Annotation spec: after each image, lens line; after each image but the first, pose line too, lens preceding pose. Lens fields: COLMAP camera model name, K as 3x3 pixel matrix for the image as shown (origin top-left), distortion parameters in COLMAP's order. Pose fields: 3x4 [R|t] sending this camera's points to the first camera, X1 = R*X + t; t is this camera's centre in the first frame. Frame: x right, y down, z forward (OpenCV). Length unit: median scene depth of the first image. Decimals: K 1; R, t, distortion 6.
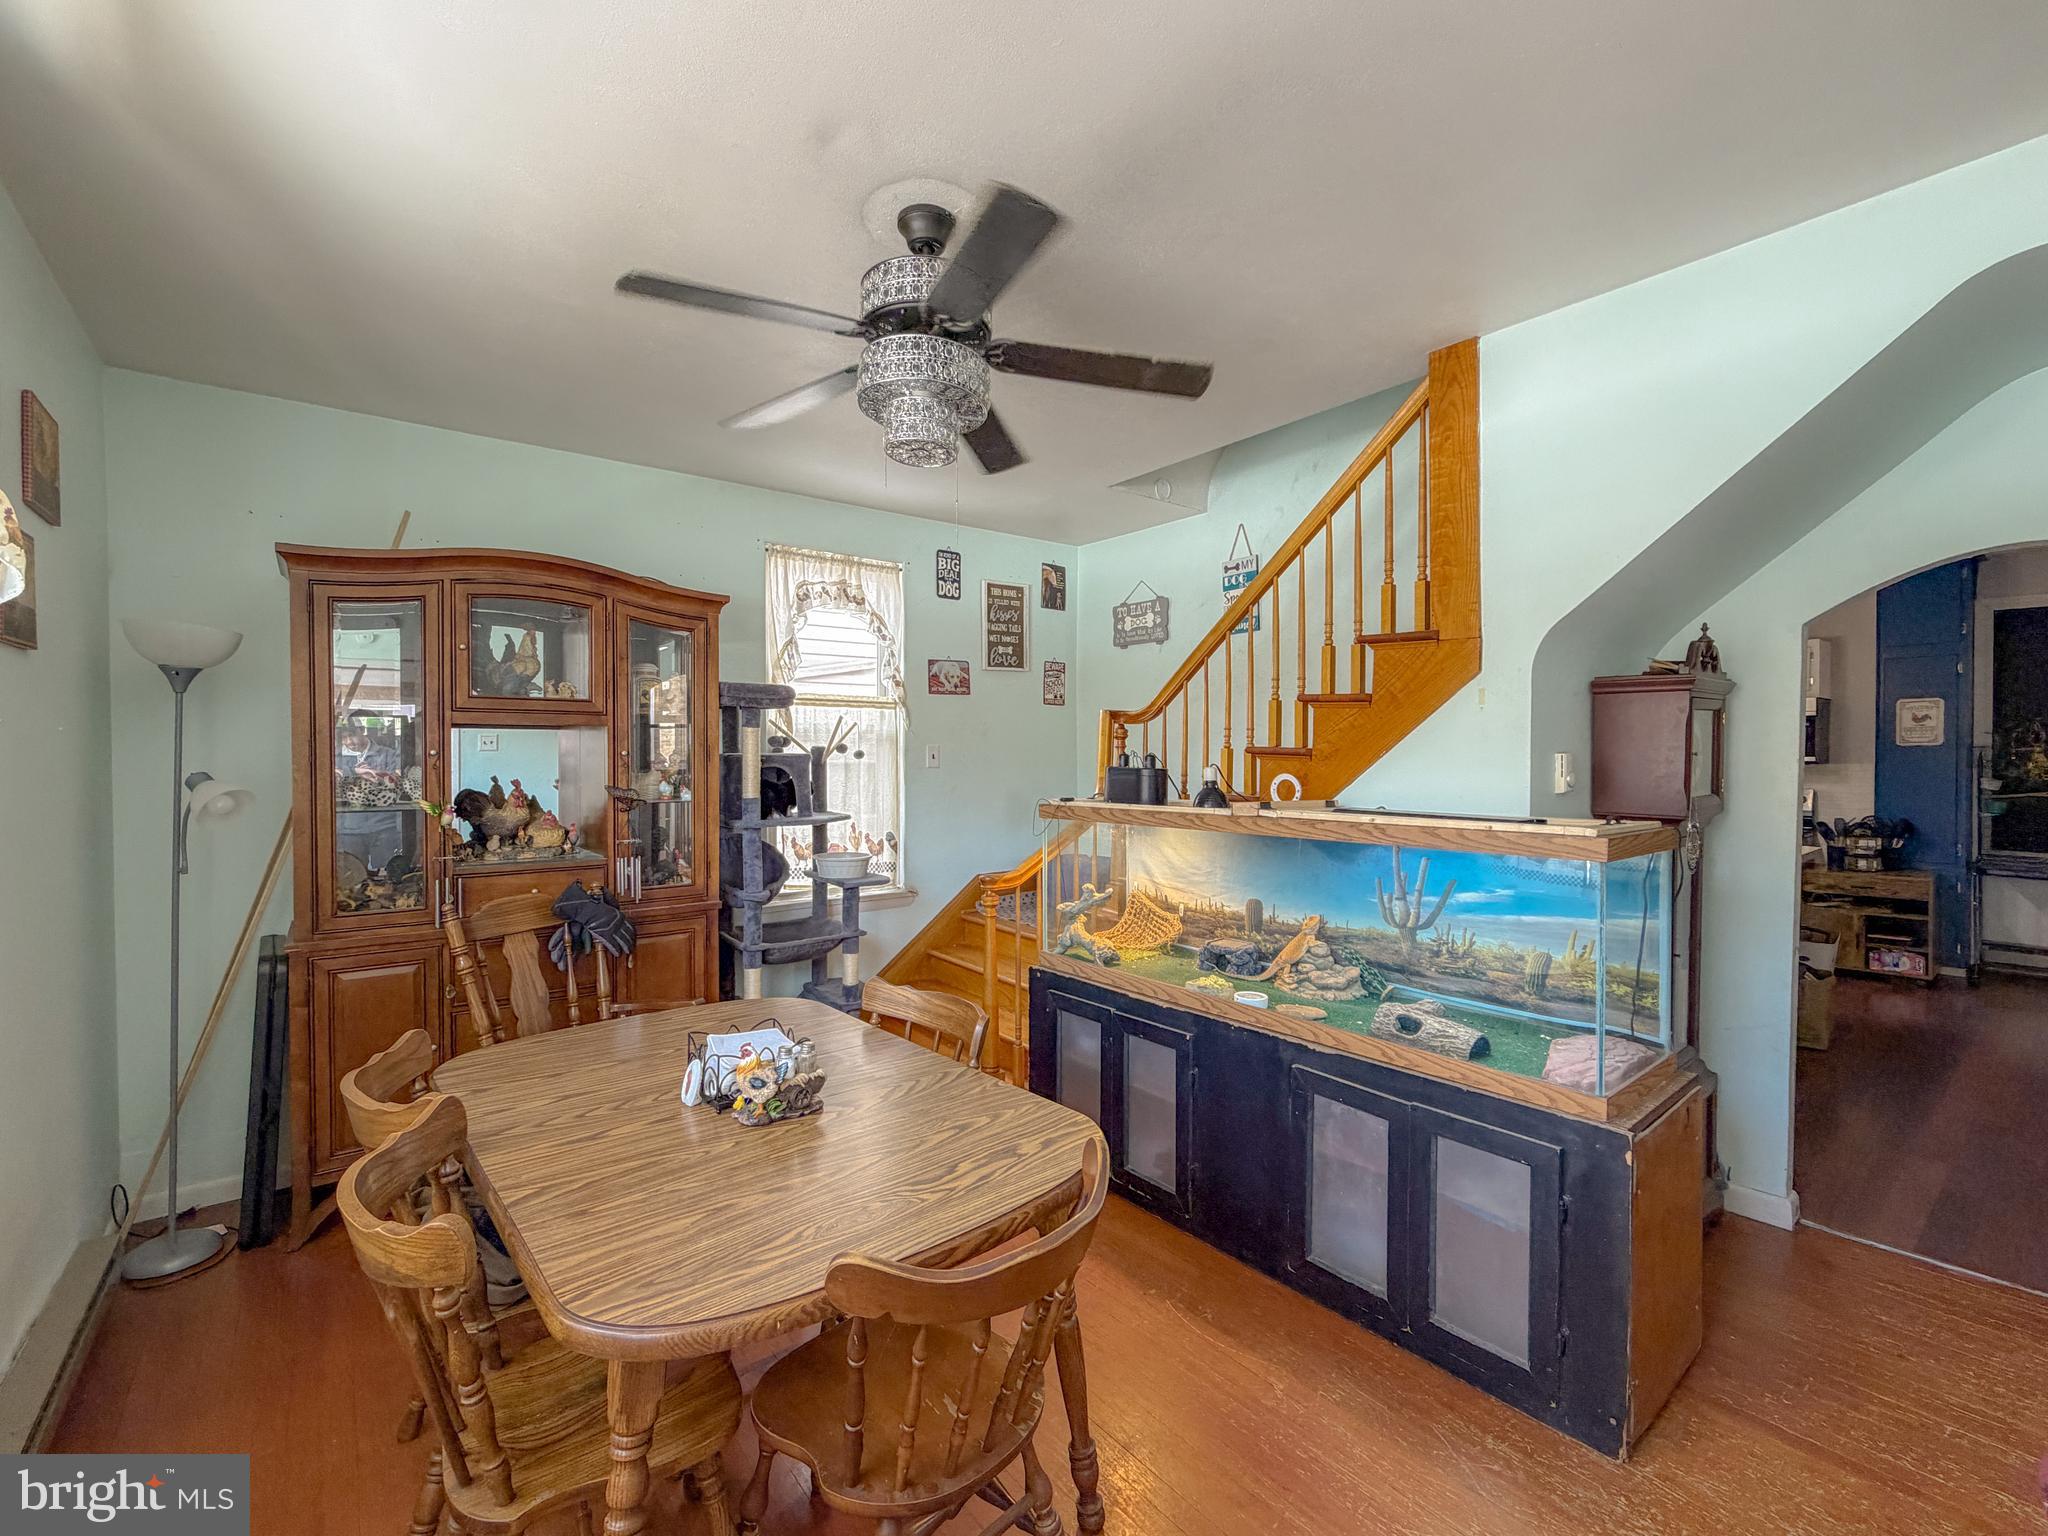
lens RADIAL K [[885.7, 0, 1025.9], [0, 885.7, 772.6], [0, 0, 1]] dist [0.003373, 0.000535]
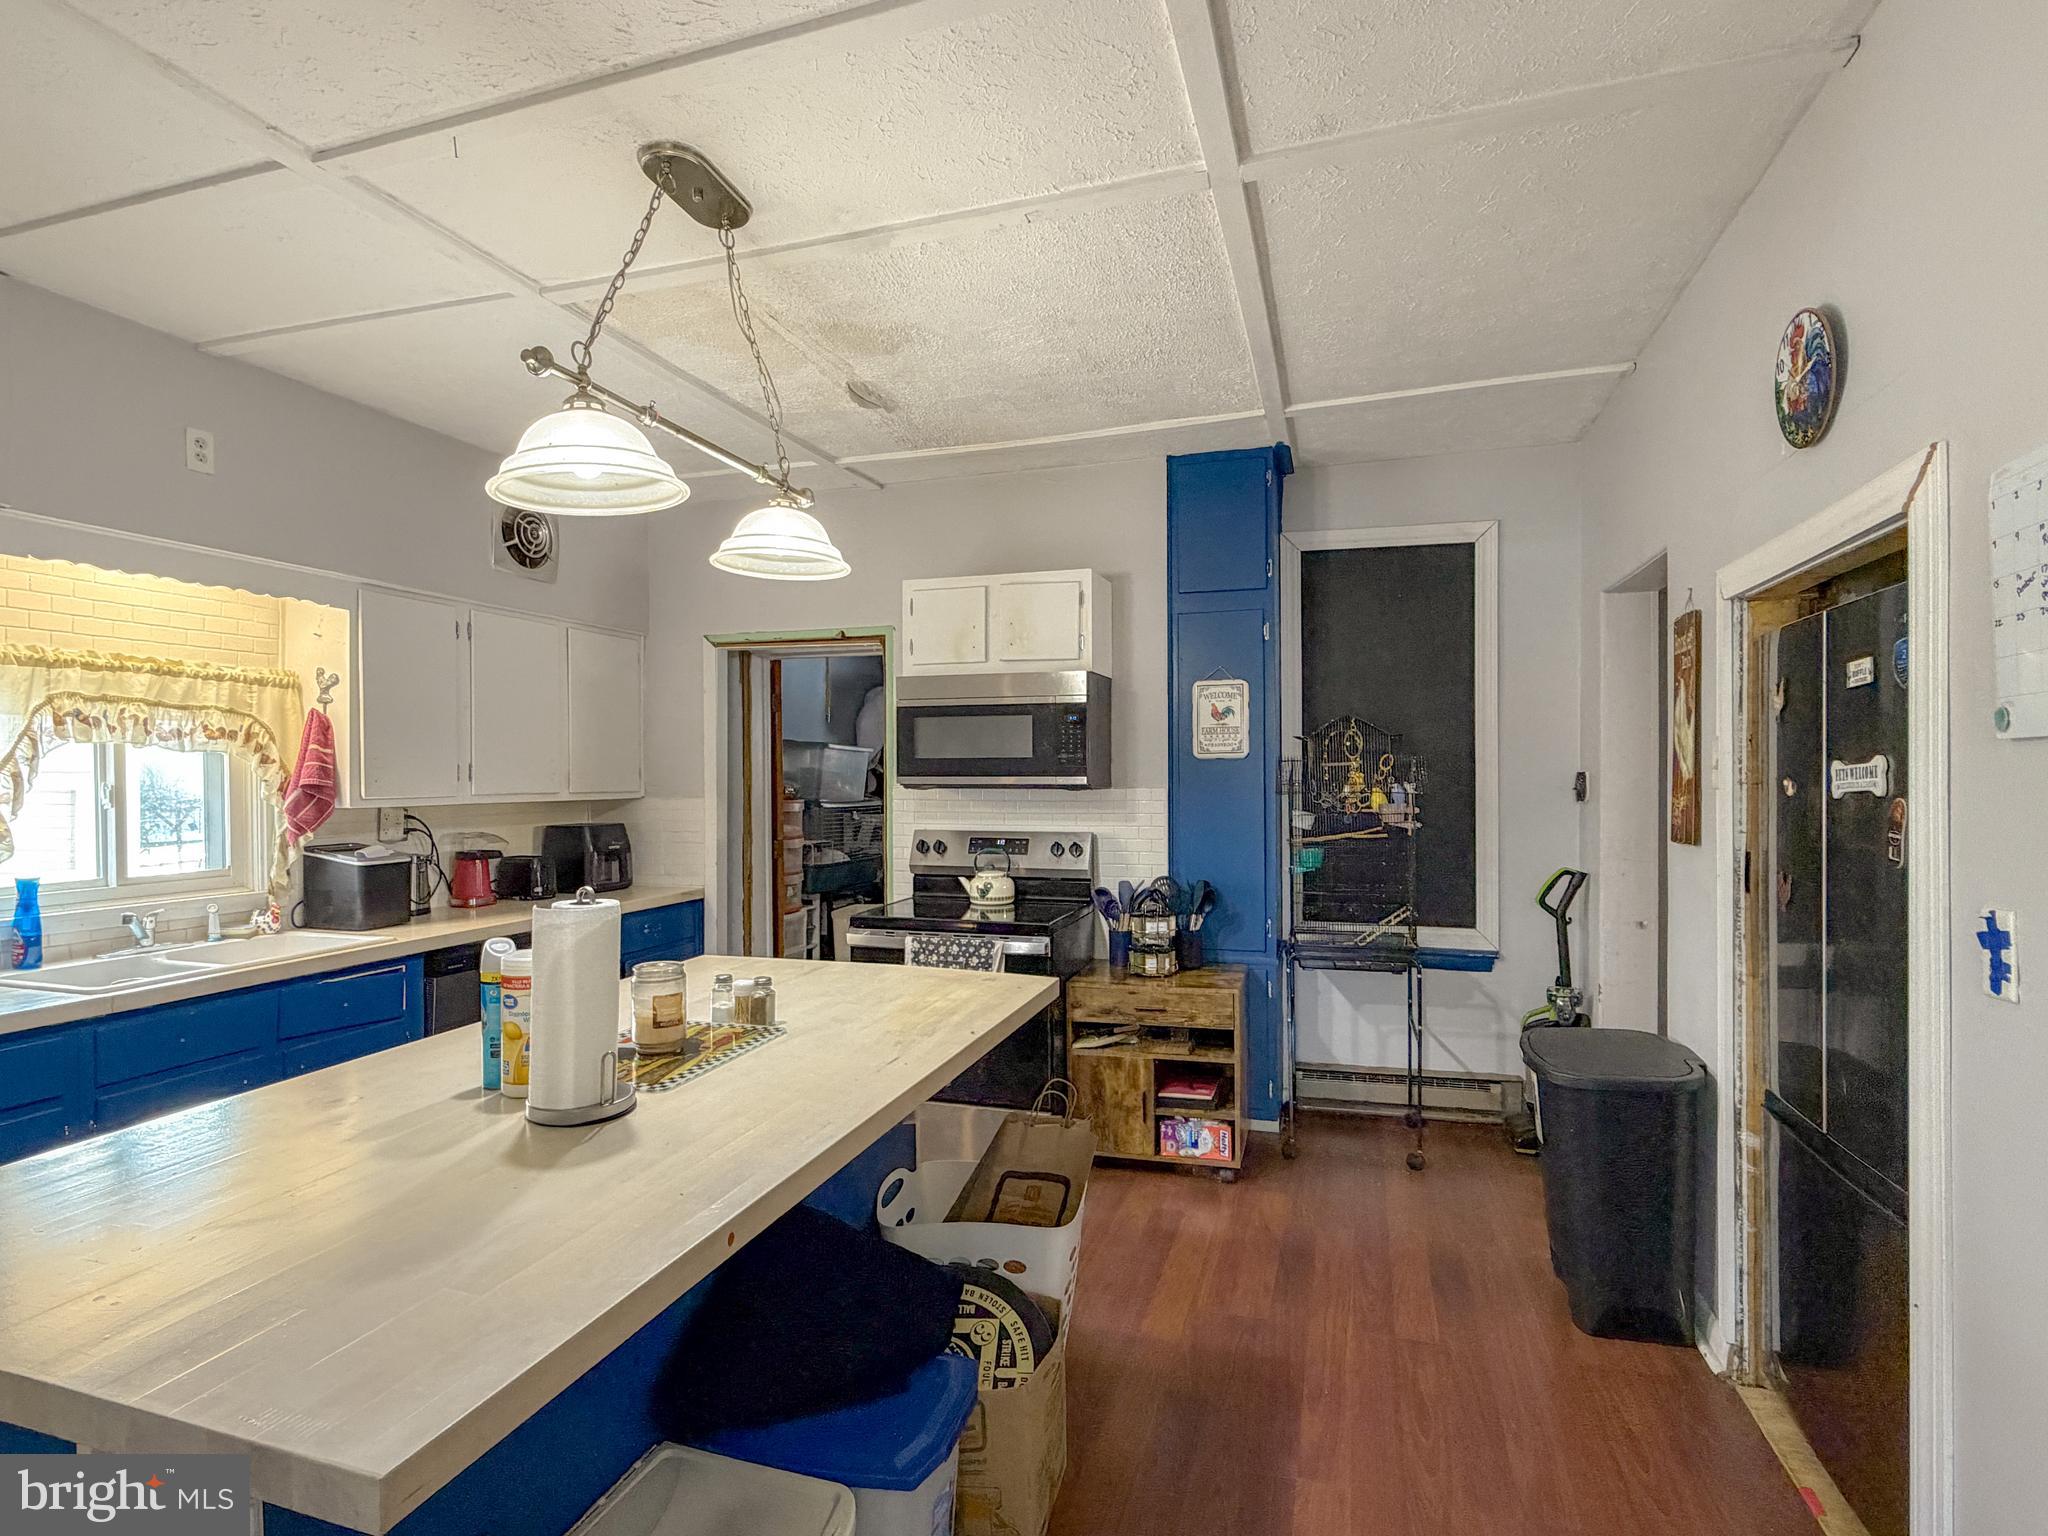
lens RADIAL K [[1040.9, 0, 1020.9], [0, 1040.9, 772.1], [0, 0, 1]] dist [-0.001697, 0.000150]
pose [[0.834721, 0.004783, 0.550653, 0.504525], [0.010231, 0.999655, -0.024191, -0.005129], [-0.550578, 0.025826, 0.834384, 0.486911]]
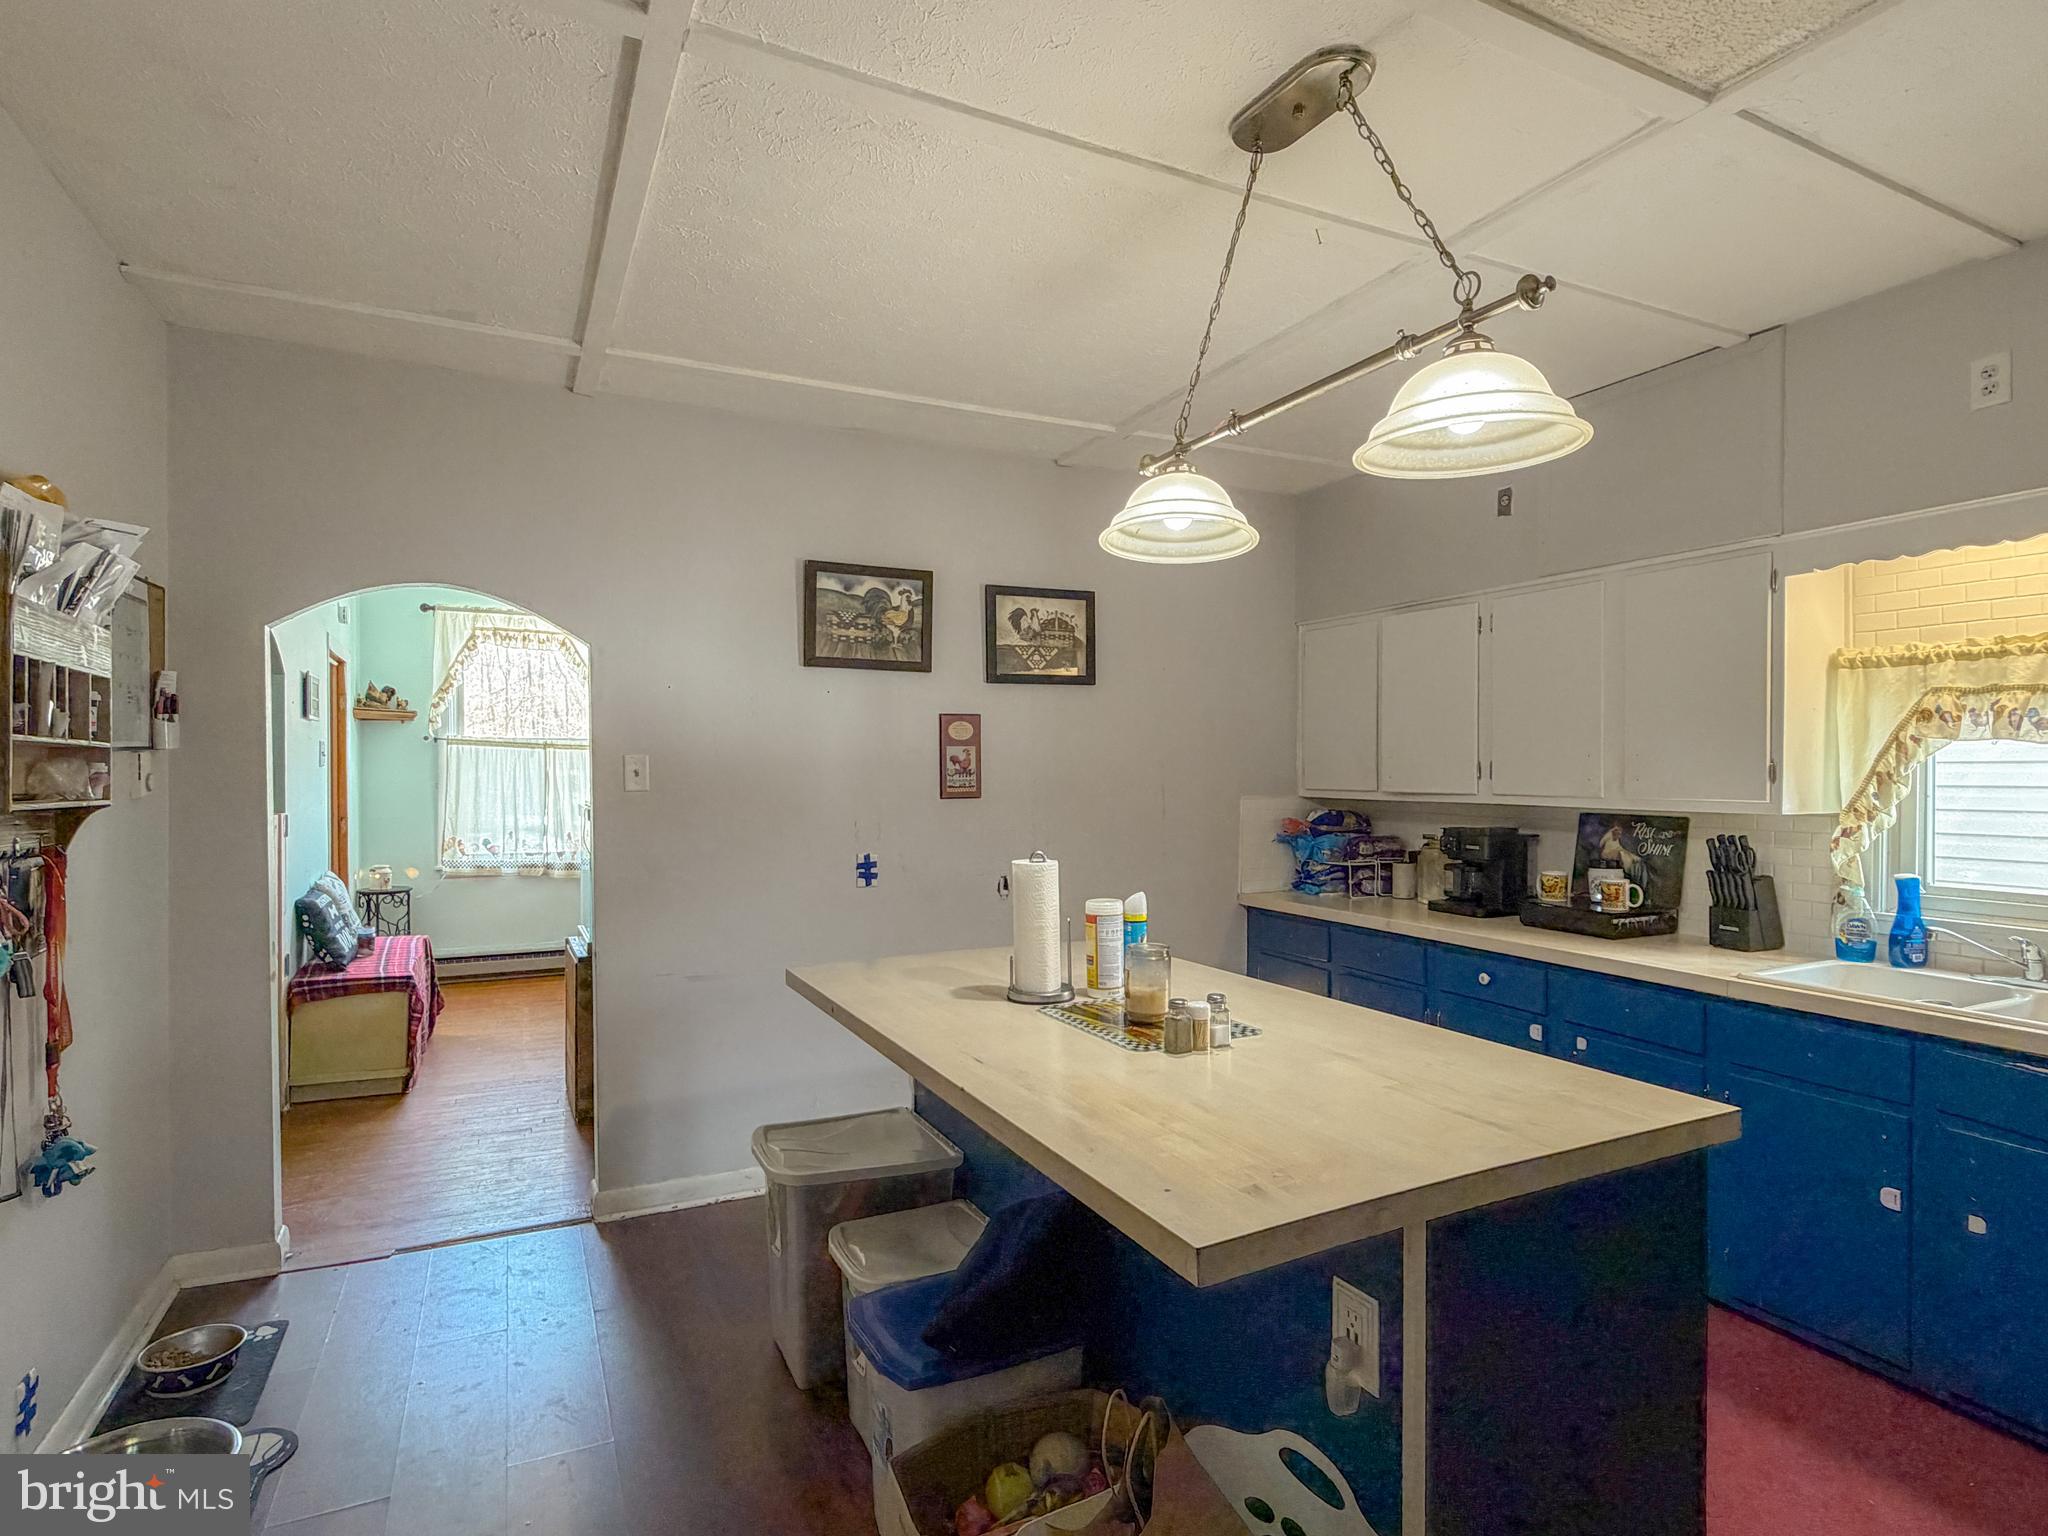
lens RADIAL K [[1040.9, 0, 1019.1], [0, 1040.9, 772.3], [0, 0, 1]] dist [-0.001697, 0.000150]
pose [[-0.218228, 0.010889, -0.975837, 1.376872], [-0.020990, 0.999654, 0.015849, -0.034556], [0.975672, 0.023942, -0.217924, 1.194461]]
